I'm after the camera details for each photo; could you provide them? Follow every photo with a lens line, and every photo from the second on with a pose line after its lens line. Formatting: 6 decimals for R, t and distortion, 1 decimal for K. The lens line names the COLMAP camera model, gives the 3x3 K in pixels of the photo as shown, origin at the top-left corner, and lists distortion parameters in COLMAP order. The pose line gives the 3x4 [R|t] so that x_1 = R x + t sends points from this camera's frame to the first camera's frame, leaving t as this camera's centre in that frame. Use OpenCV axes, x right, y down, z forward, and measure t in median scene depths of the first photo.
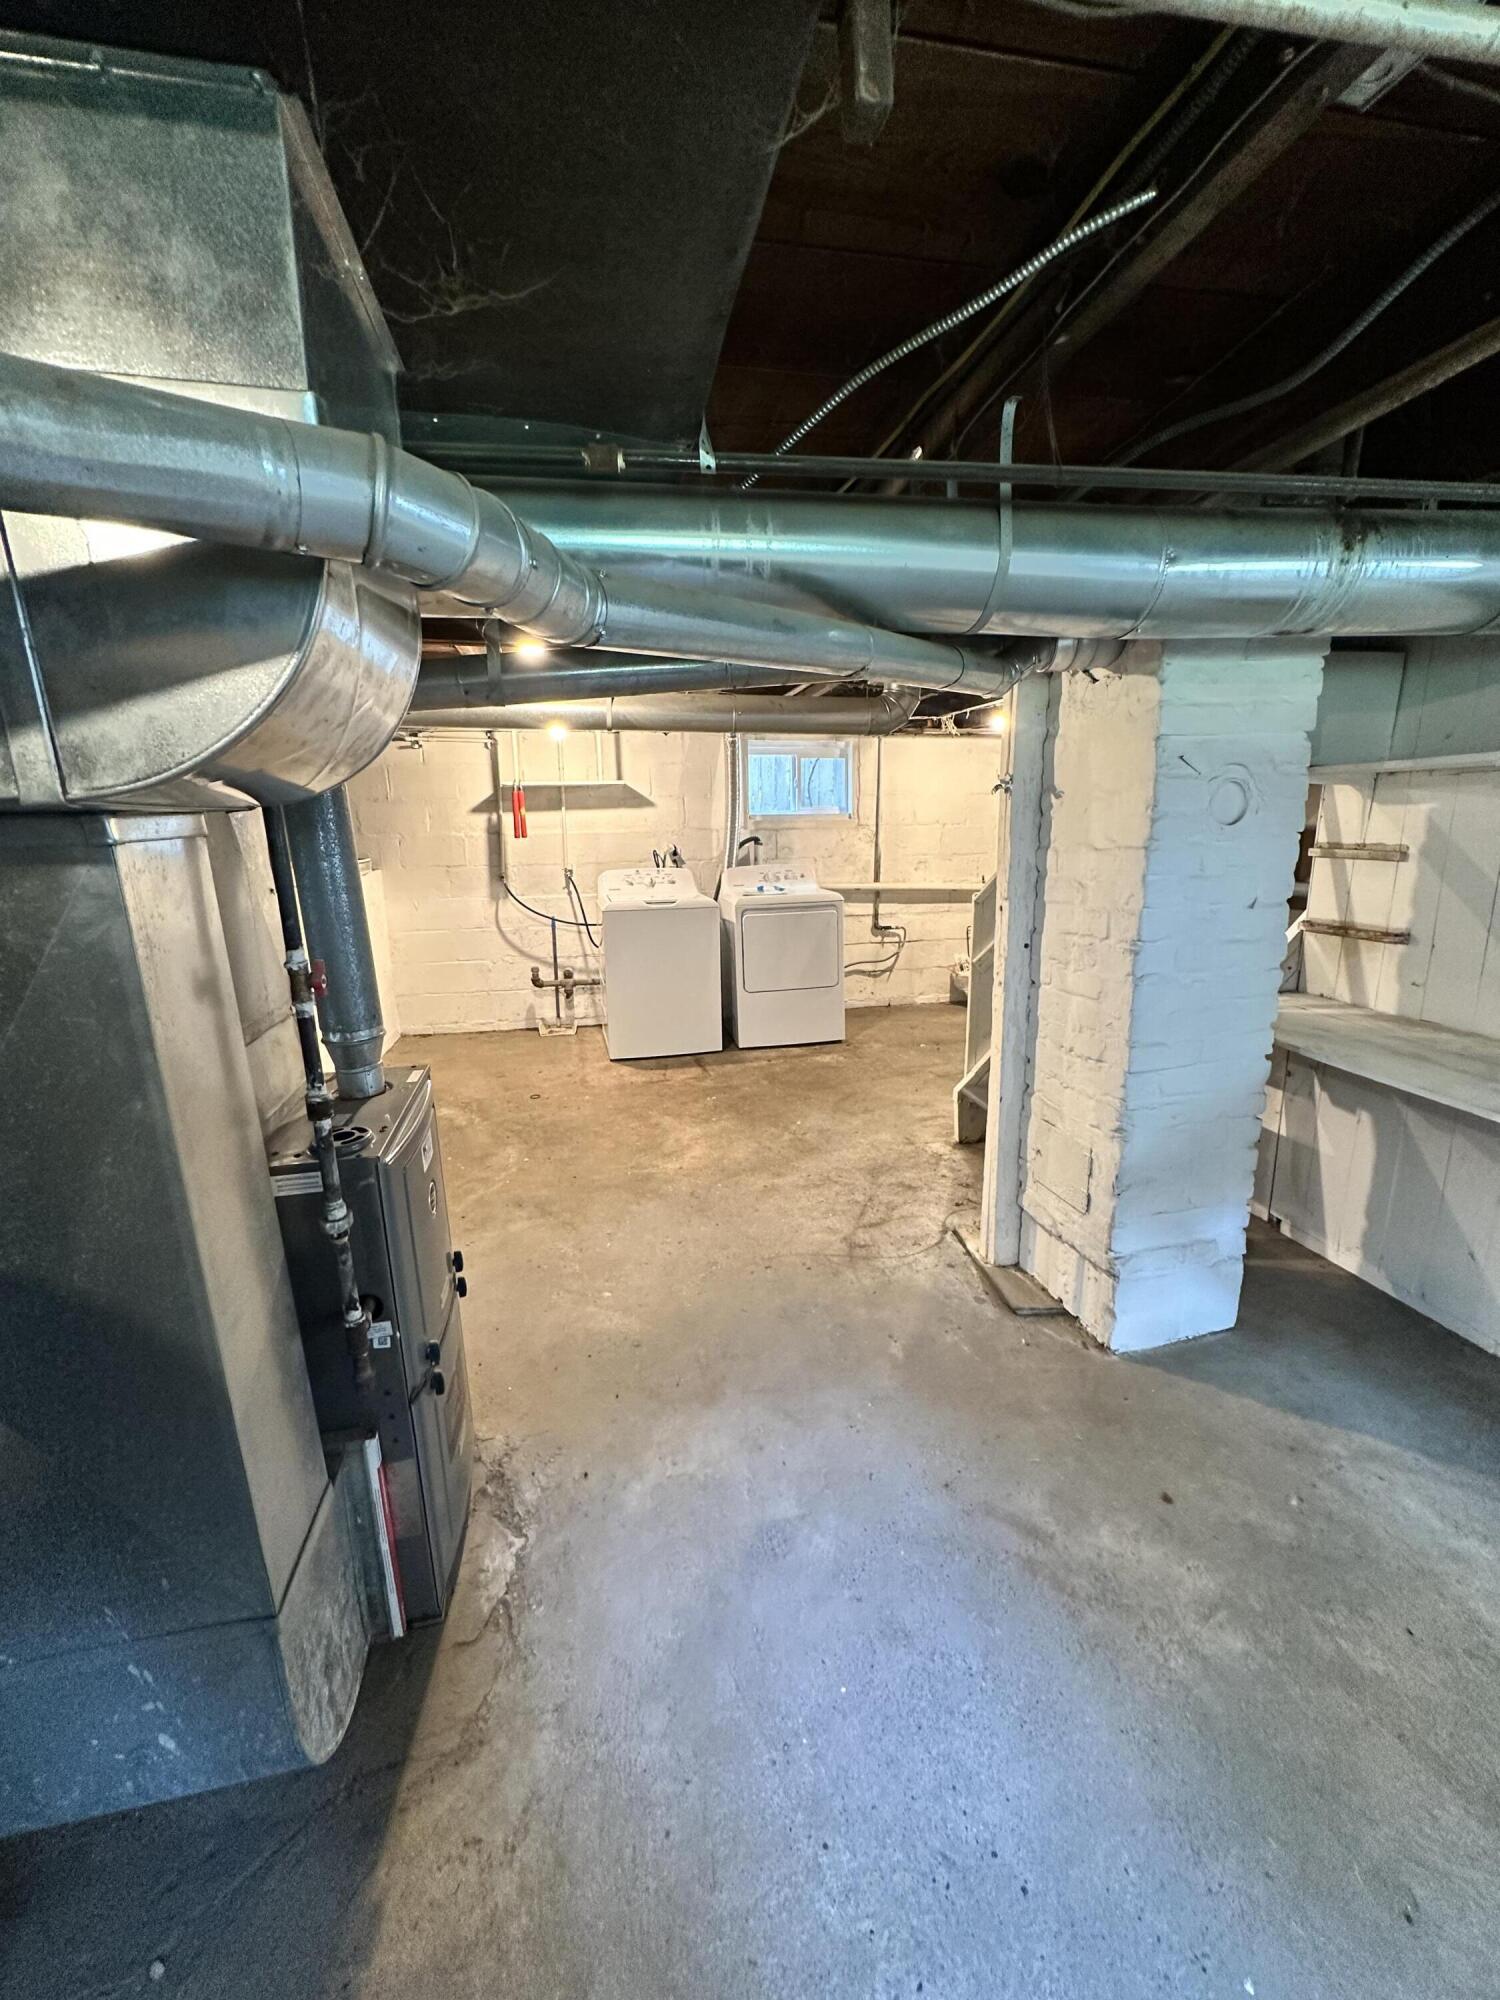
lens RADIAL K [[797.7, 0, 753.2], [0, 797.7, 997.5], [0, 0, 1]] dist [-0.001195, 0.000262]
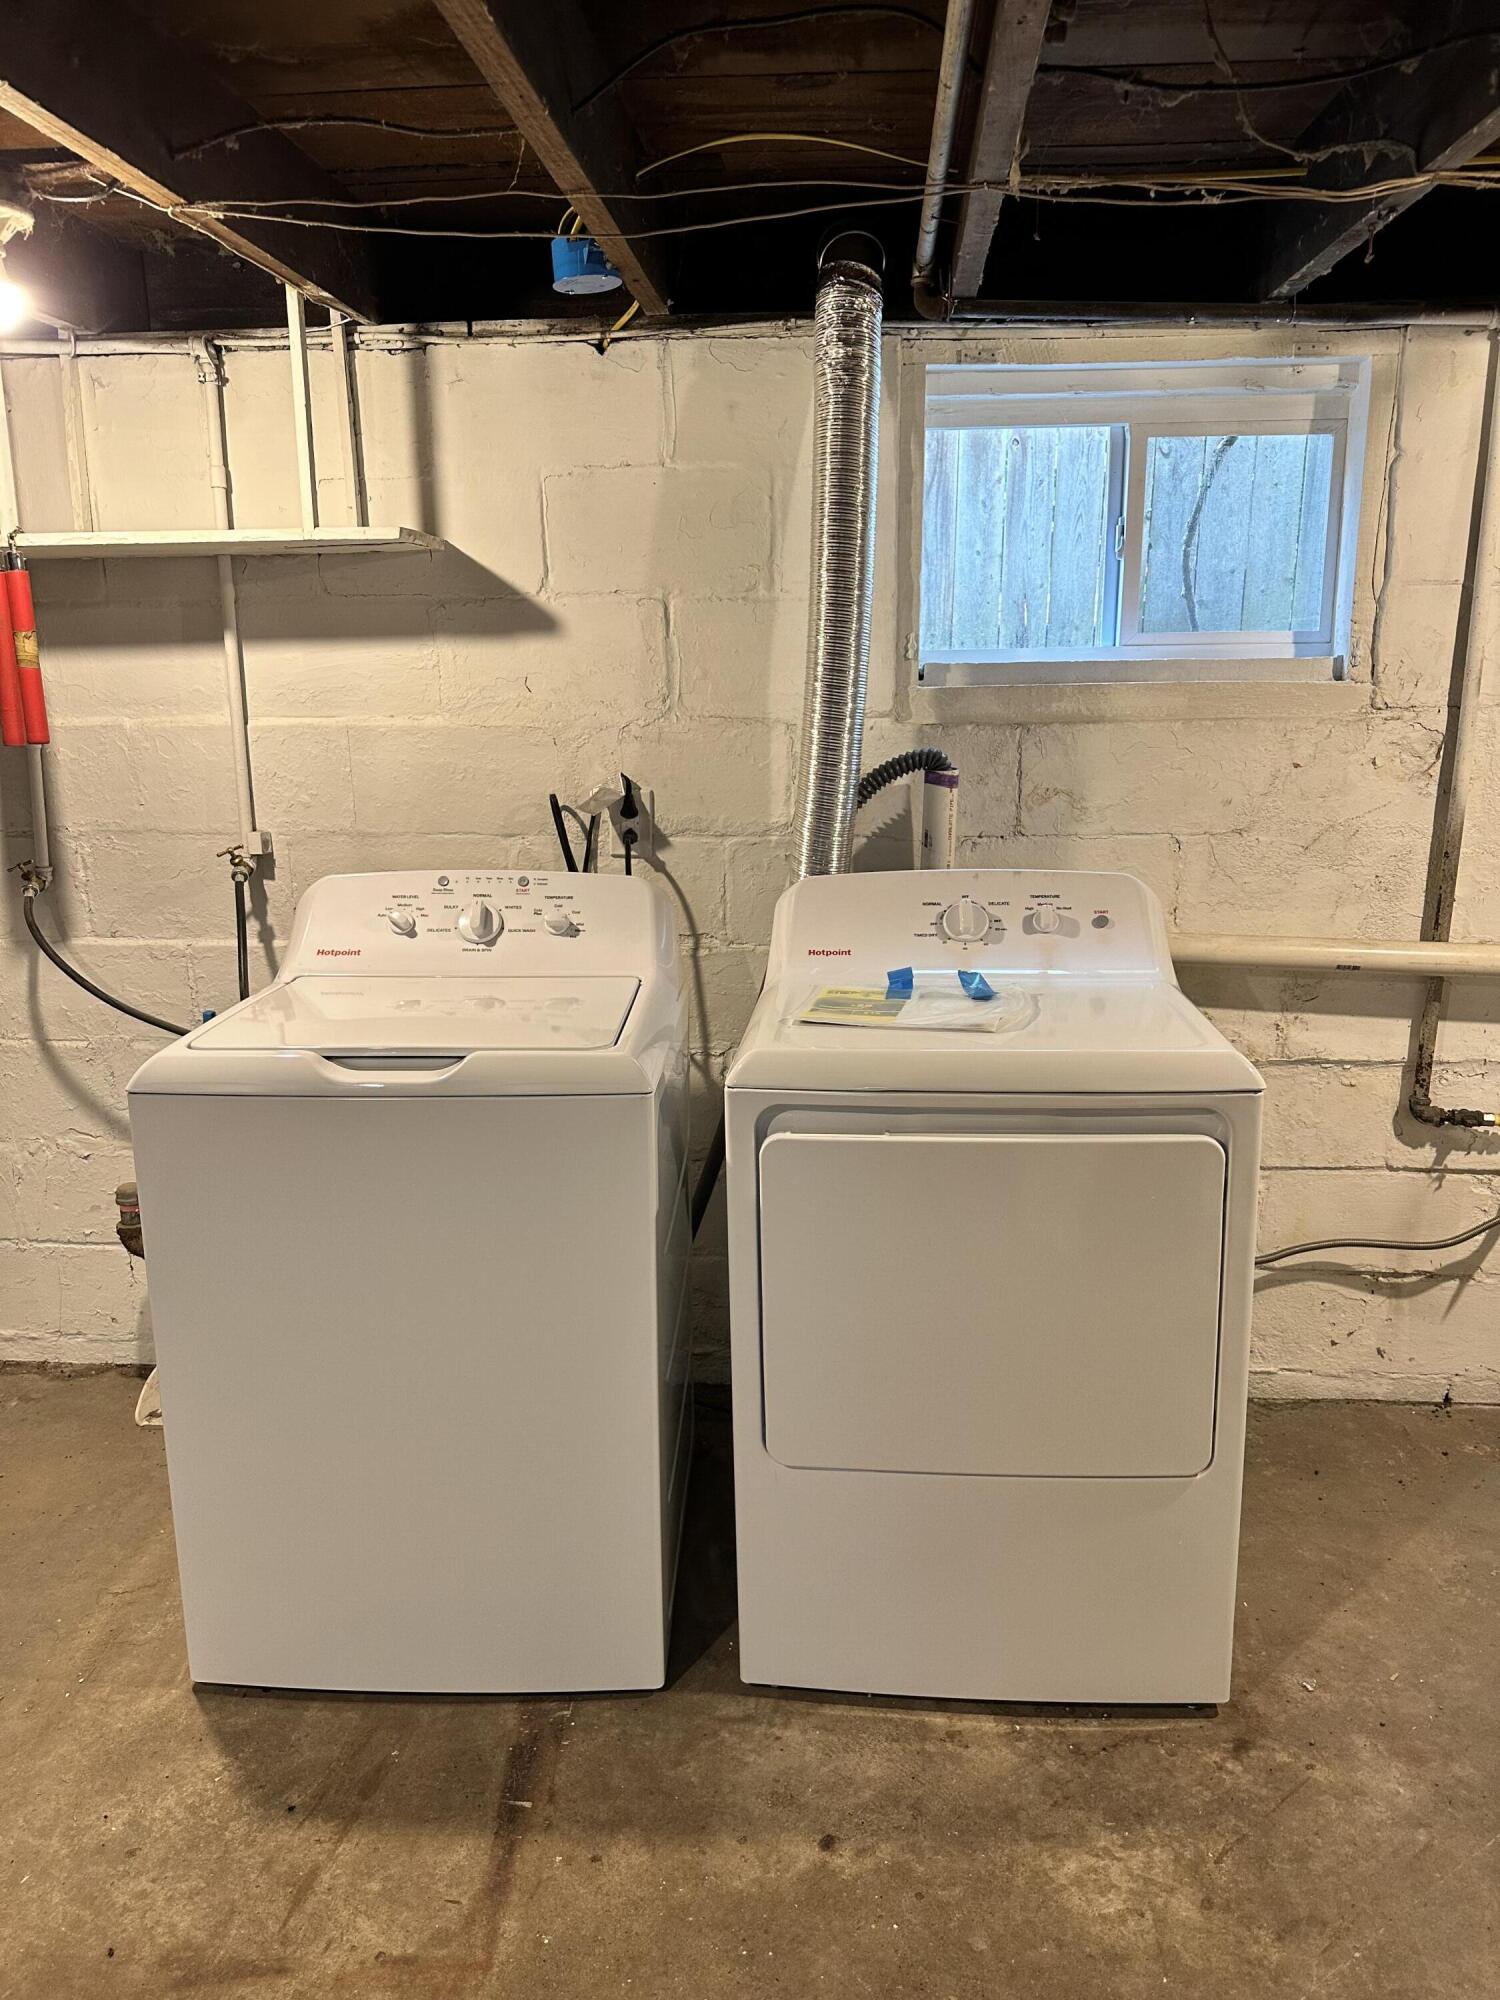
lens RADIAL K [[1426.7, 0, 754.2], [0, 1426.7, 1006.8], [0, 0, 1]] dist [0.020951, -0.022862]
pose [[0.963060, 0.070031, -0.260020, 0.072588], [-0.065066, 0.997497, 0.027664, -0.129492], [0.261307, -0.009723, 0.965207, 0.544972]]
